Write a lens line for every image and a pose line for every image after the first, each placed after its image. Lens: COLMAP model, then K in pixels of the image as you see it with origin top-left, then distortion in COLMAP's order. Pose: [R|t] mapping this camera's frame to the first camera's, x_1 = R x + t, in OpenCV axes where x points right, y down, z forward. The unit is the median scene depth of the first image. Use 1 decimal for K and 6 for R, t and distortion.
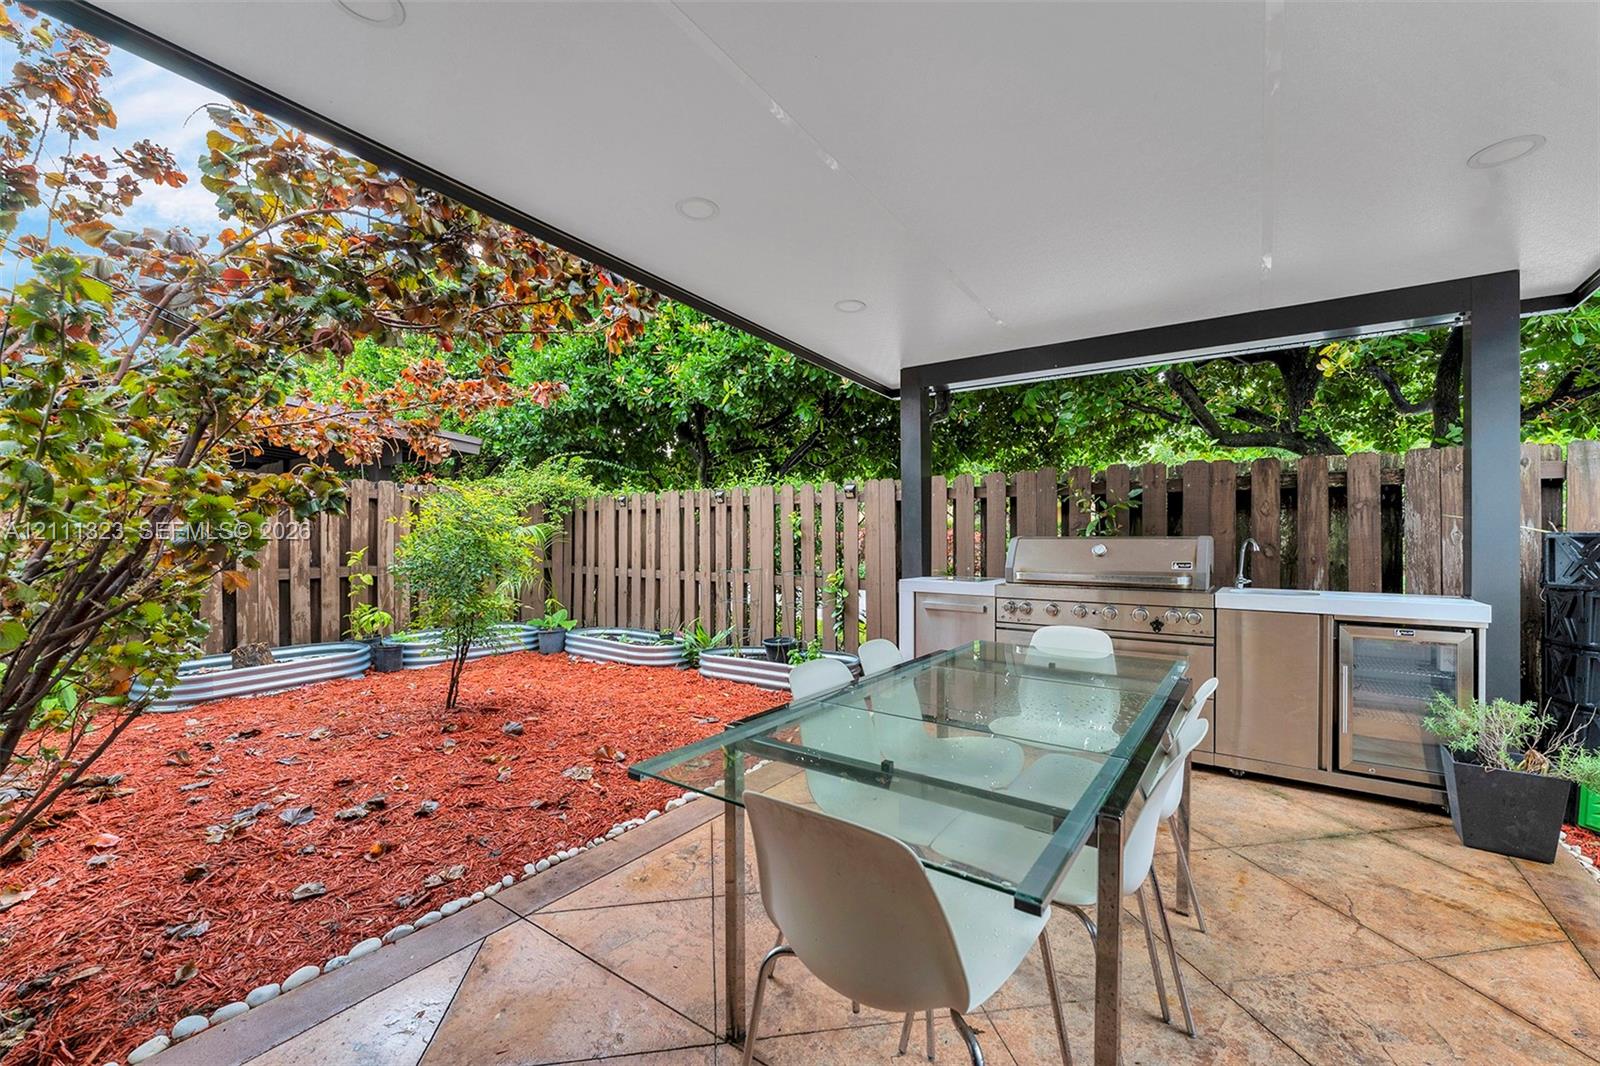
lens RADIAL K [[654.7, 0, 804.0], [0, 654.7, 533.4], [0, 0, 1]] dist [-0.004169, -0.000597]
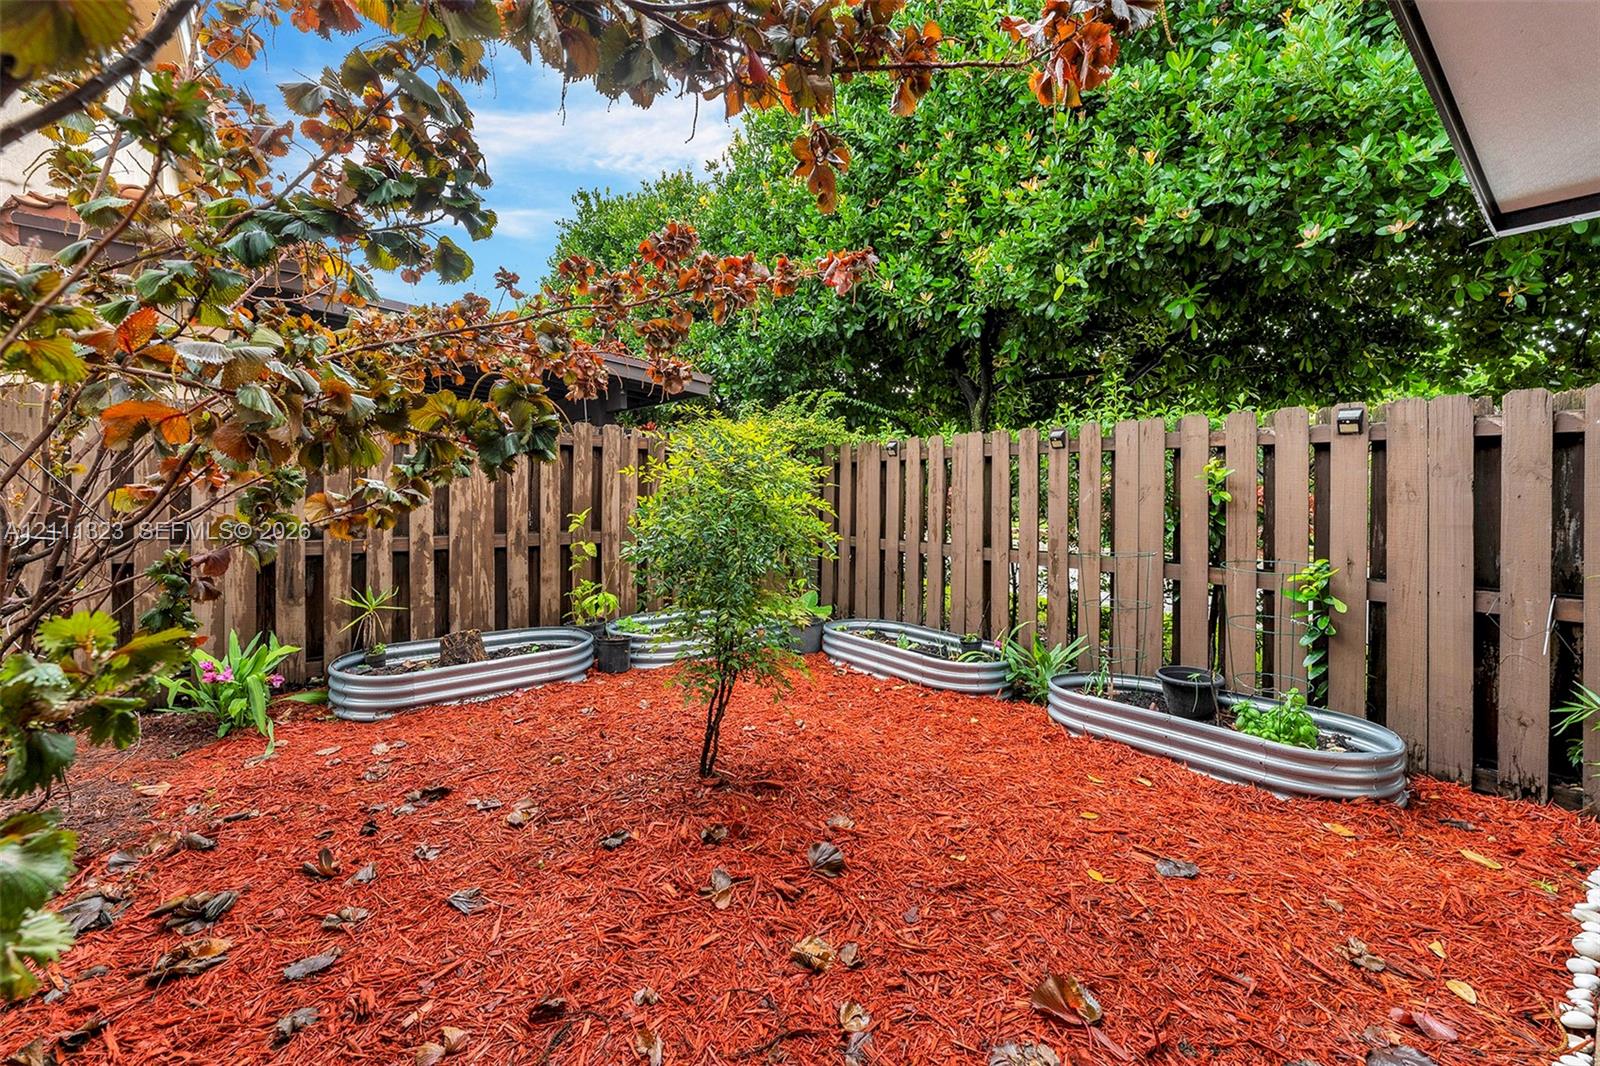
lens RADIAL K [[654.7, 0, 791.0], [0, 654.7, 490.6], [0, 0, 1]] dist [-0.004169, -0.000597]
pose [[0.957993, 0.007045, -0.286704, -0.211995], [-0.006641, 0.999975, 0.002382, -0.003536], [0.286714, -0.000378, 0.958016, 0.315096]]
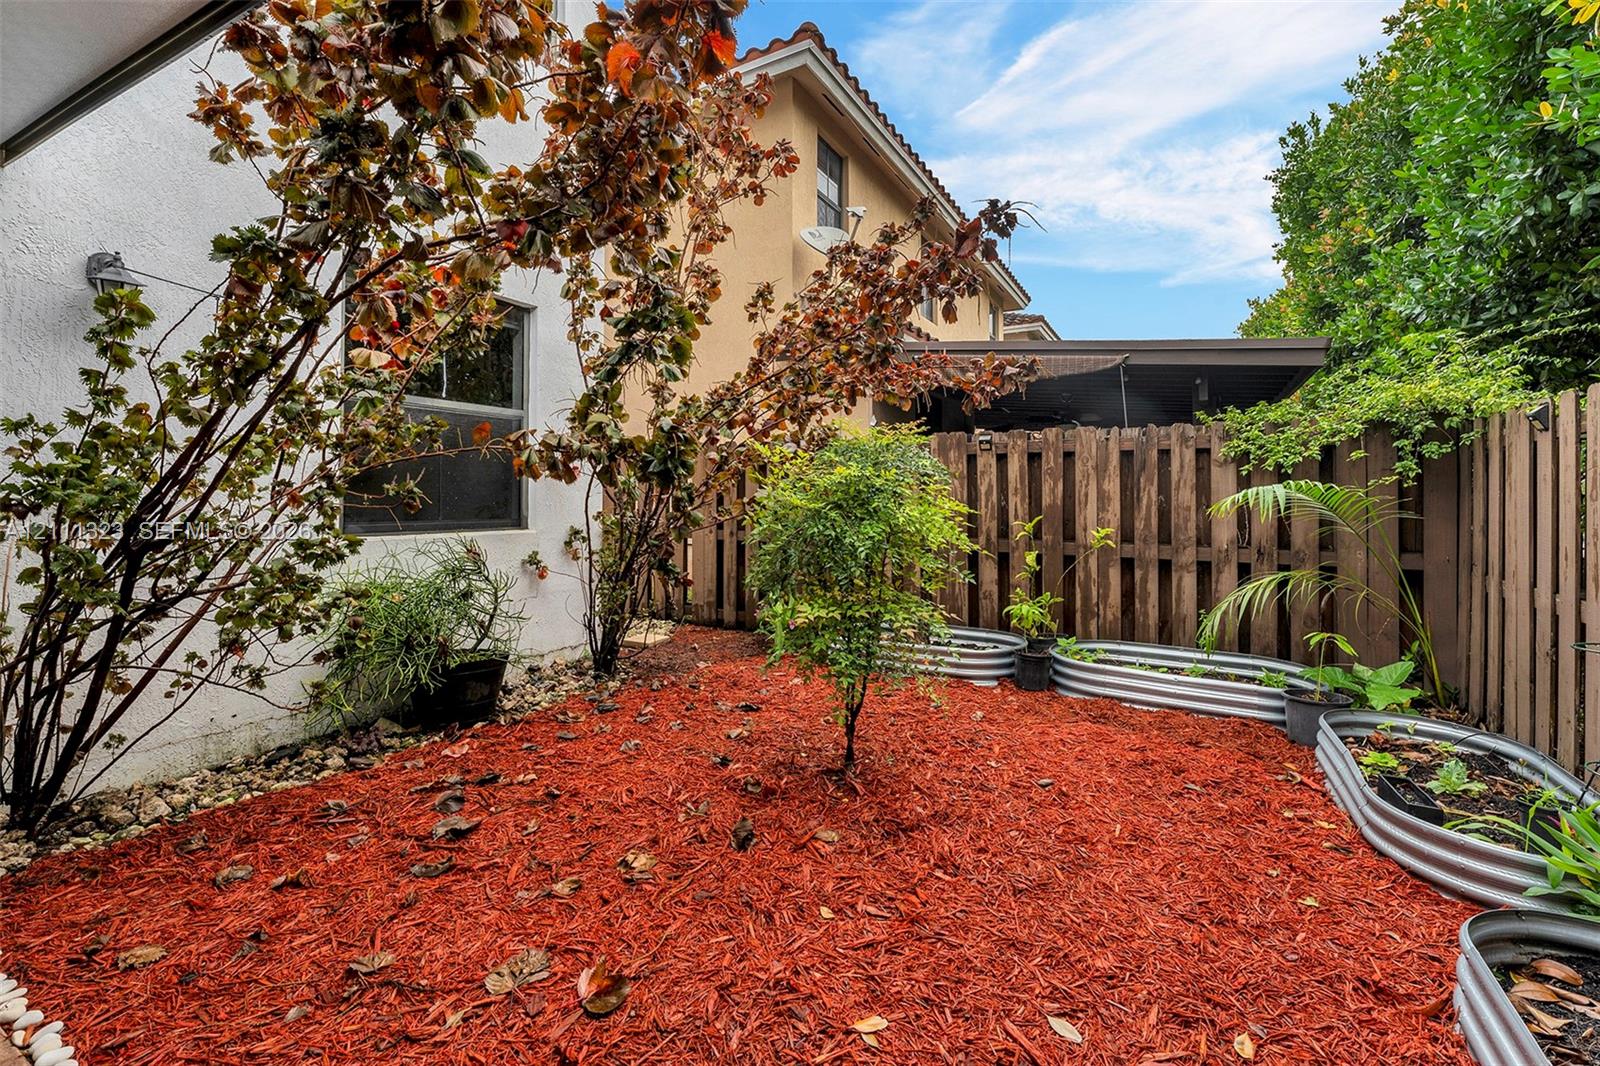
lens RADIAL K [[654.7, 0, 803.4], [0, 654.7, 500.2], [0, 0, 1]] dist [-0.004169, -0.000597]
pose [[0.075291, 0.005989, -0.997144, 0.072011], [0.001097, 0.999981, 0.006089, -0.003442], [0.997161, -0.001552, 0.075283, 0.674382]]
